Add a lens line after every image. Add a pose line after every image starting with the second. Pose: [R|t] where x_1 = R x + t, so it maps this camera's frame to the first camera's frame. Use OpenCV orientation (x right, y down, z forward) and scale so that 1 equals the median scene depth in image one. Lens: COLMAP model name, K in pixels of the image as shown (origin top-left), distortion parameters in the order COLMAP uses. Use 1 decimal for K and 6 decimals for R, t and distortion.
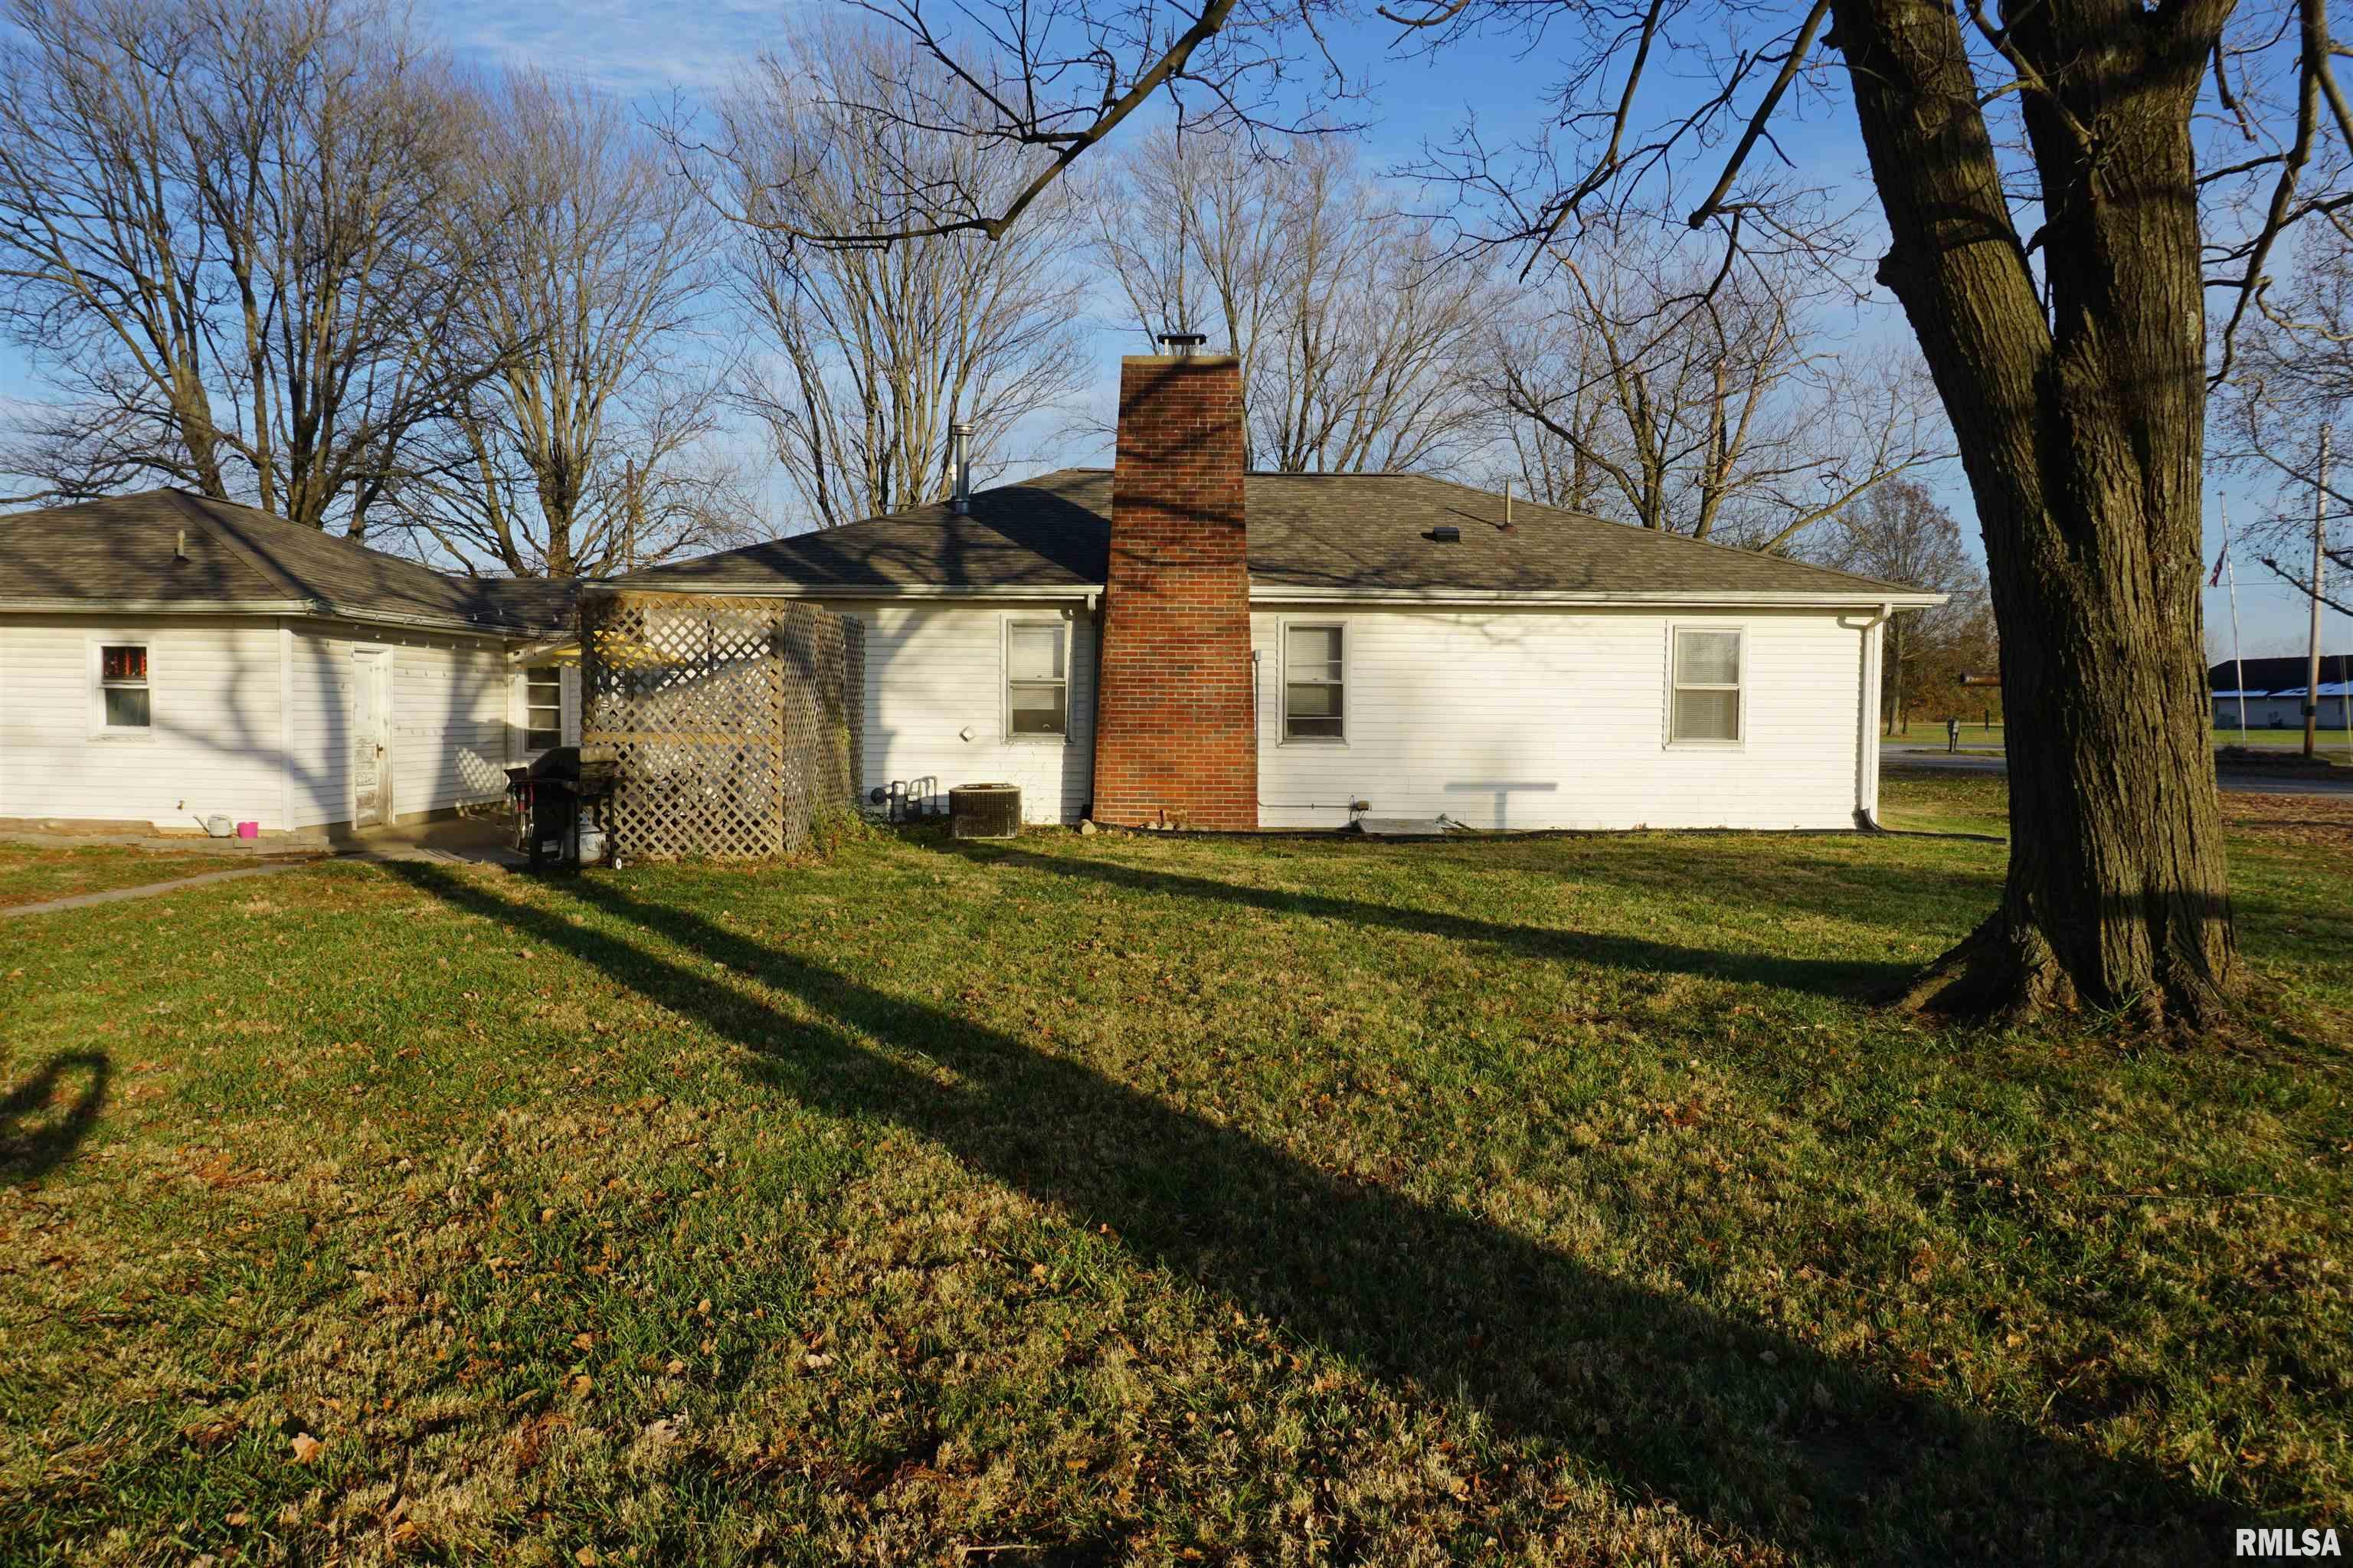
lens RADIAL K [[1576.6, 0, 1174.3], [0, 1576.6, 801.0], [0, 0, 1]] dist [-0.037430, 0.025758]
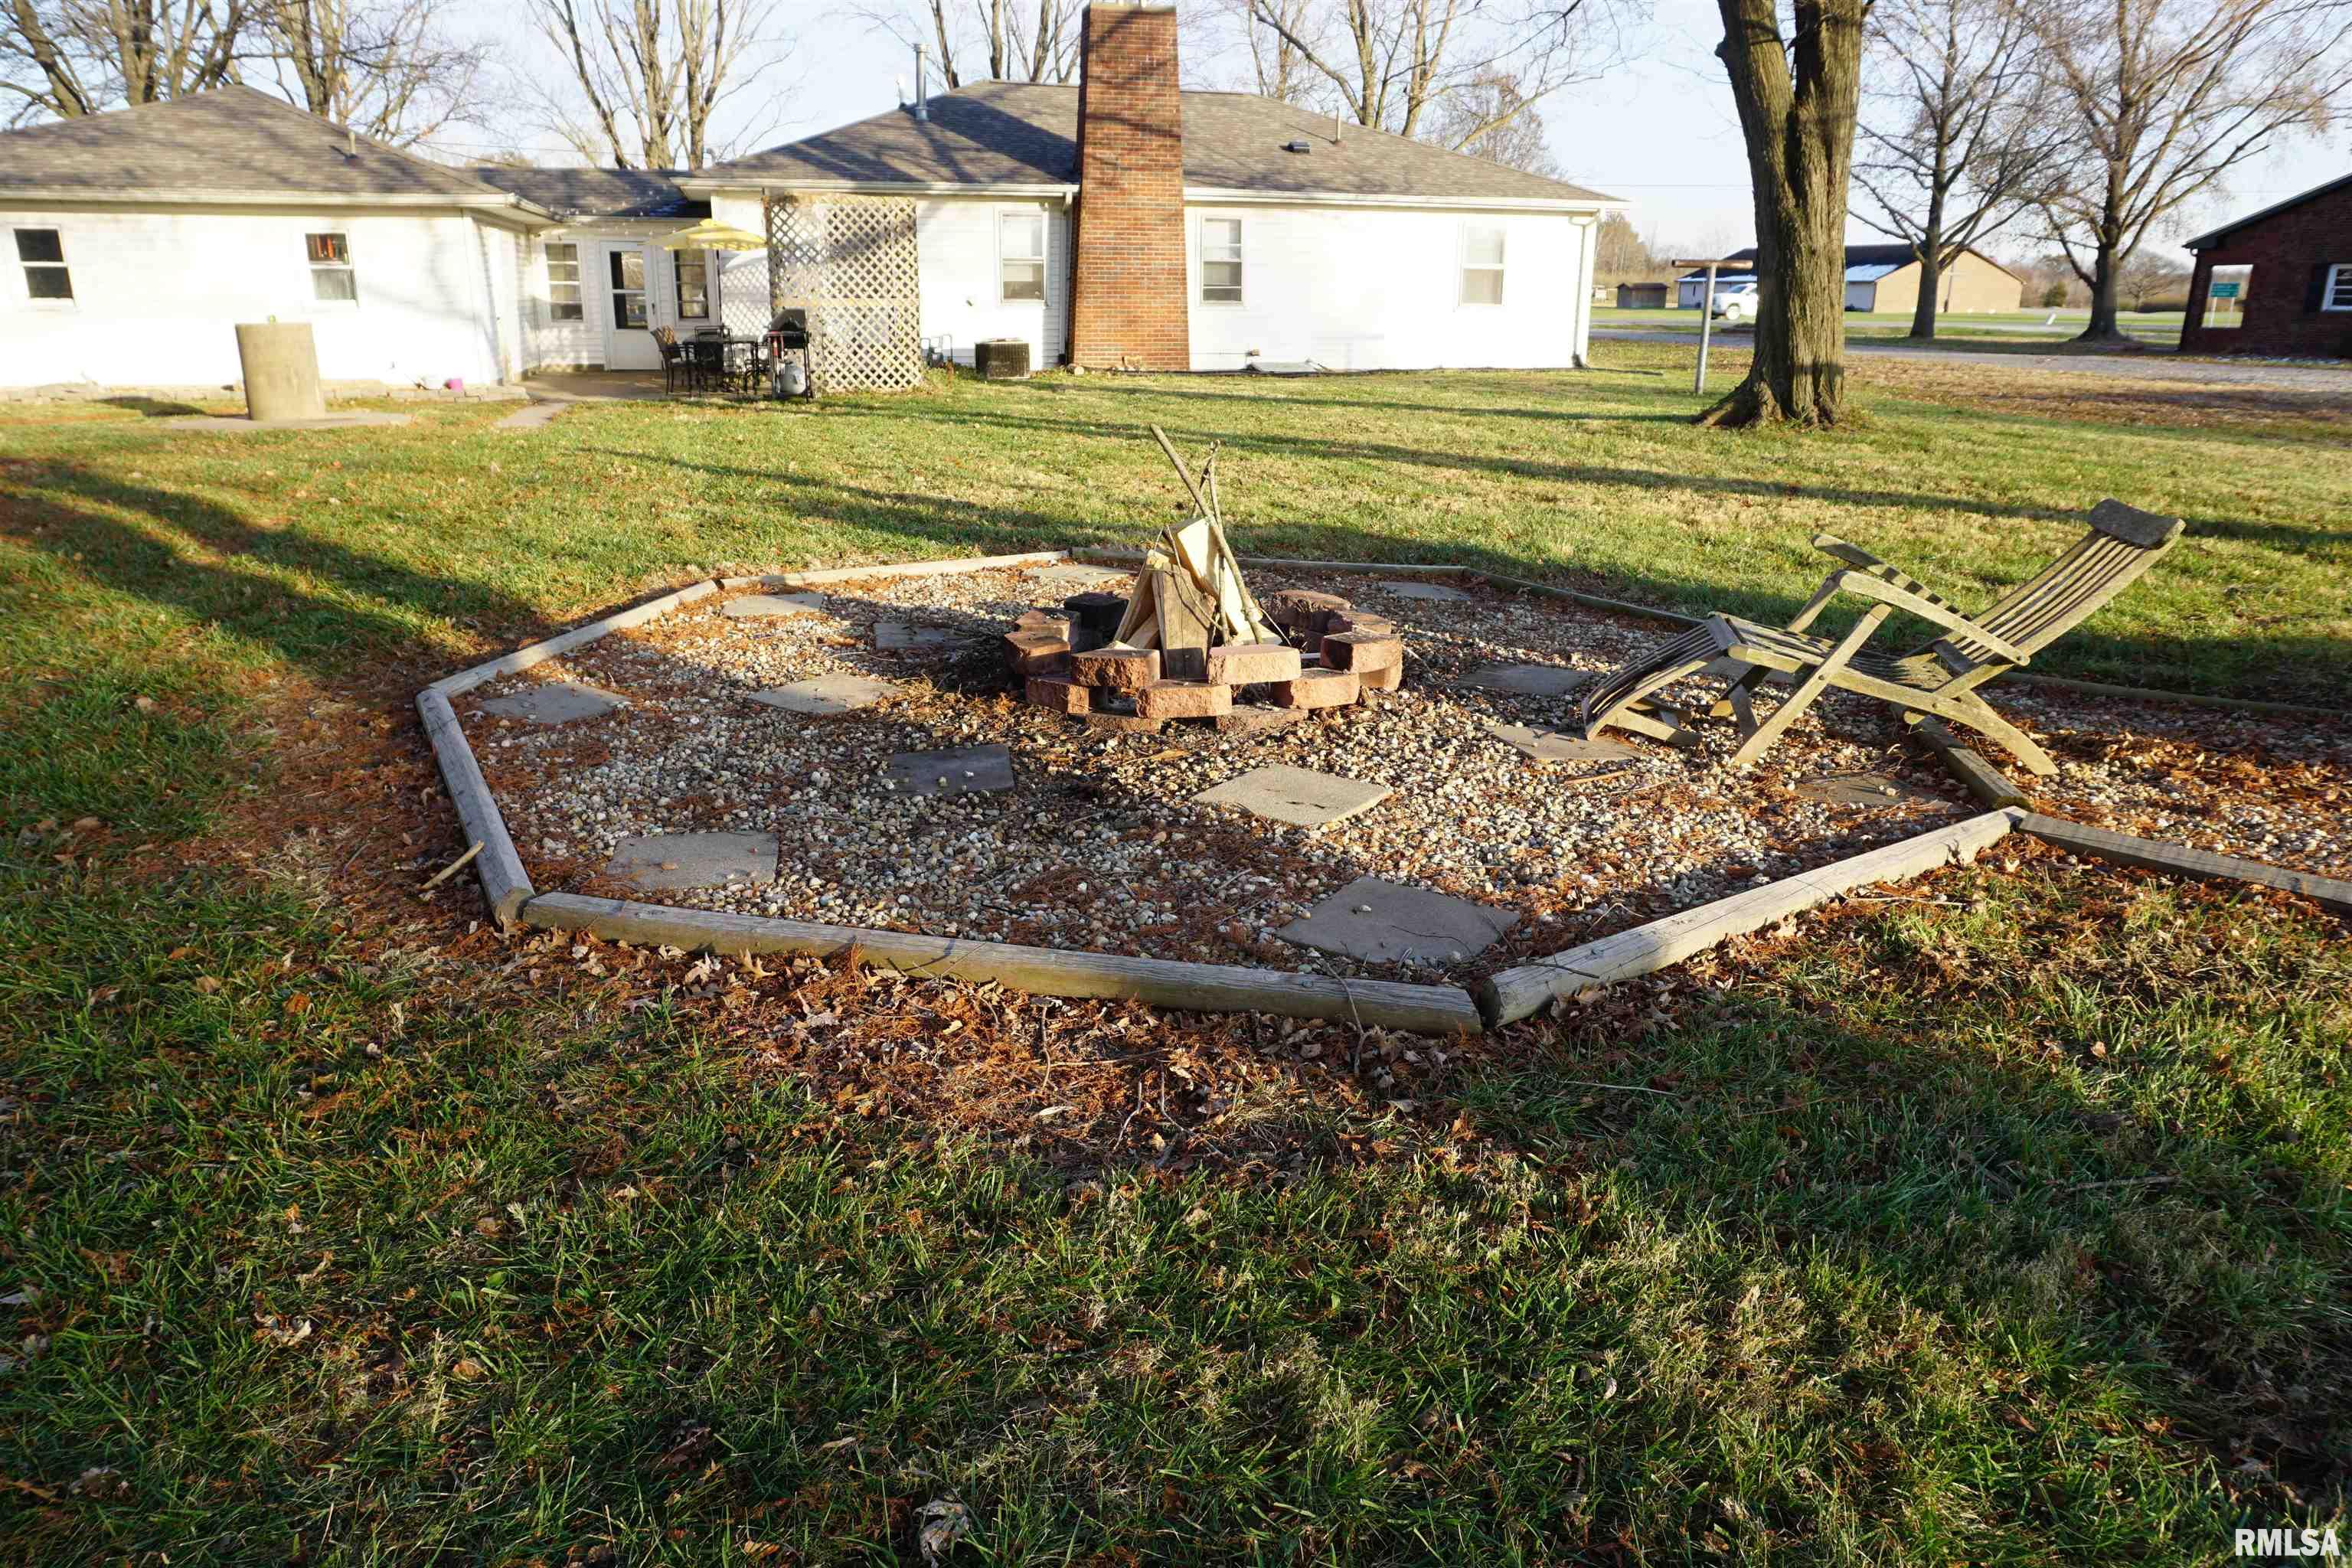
lens RADIAL K [[1575.9, 0, 1173.8], [0, 1575.9, 801.0], [0, 0, 1]] dist [-0.037430, 0.025758]
pose [[0.961295, -0.084885, 0.262120, -0.362829], [0.015457, 0.966475, 0.256295, 0.029961], [-0.275088, -0.242324, 0.930379, -0.398027]]
